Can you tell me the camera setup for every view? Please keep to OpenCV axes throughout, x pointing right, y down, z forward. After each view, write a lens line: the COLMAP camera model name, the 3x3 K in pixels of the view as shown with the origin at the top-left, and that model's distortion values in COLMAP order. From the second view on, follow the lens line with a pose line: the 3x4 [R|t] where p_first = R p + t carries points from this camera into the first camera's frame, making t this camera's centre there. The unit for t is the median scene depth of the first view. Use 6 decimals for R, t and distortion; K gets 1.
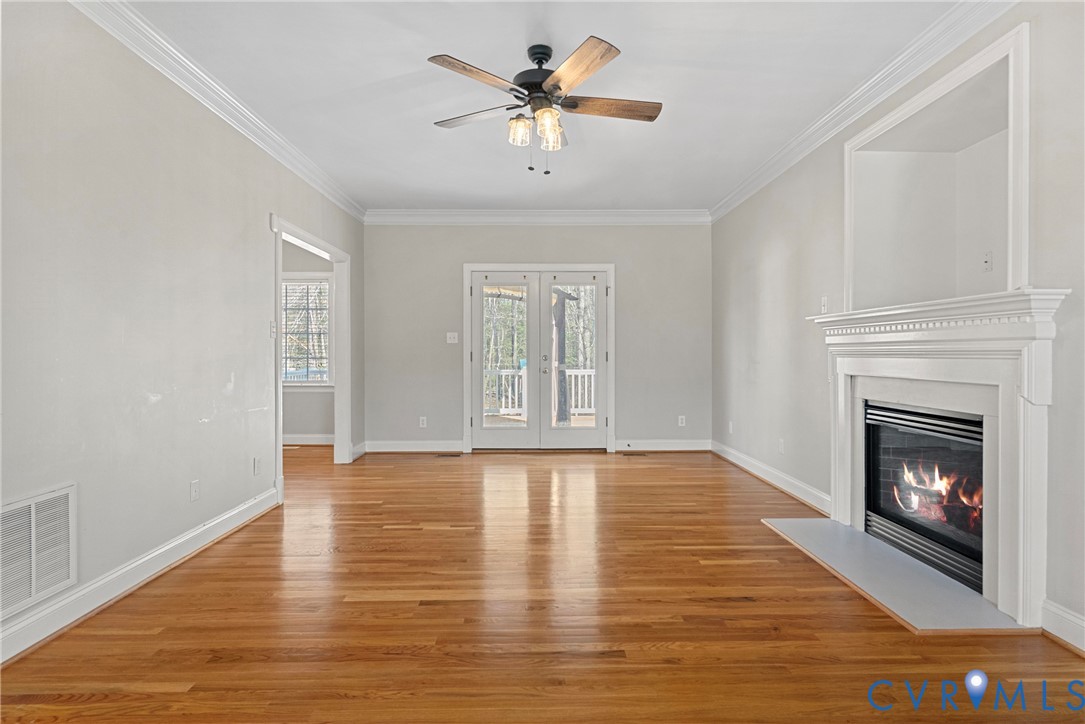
lens RADIAL K [[576.7, 0, 541.9], [0, 576.7, 355.4], [0, 0, 1]] dist [-0.002275, -0.000444]
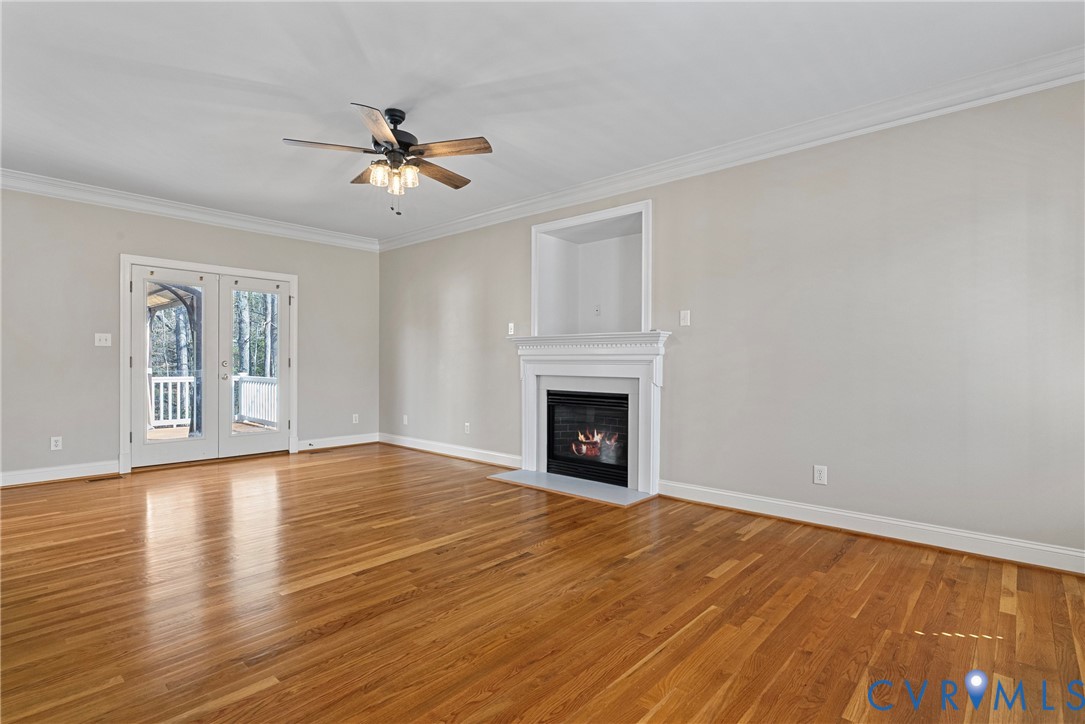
lens RADIAL K [[536.2, 0, 540.9], [0, 536.2, 364.0], [0, 0, 1]] dist [-0.001669, 0.000181]
pose [[0.679700, 0.001439, 0.733488, -0.552201], [-0.004158, 0.999990, 0.001892, 0.001376], [-0.733478, -0.004336, 0.679699, -0.003702]]
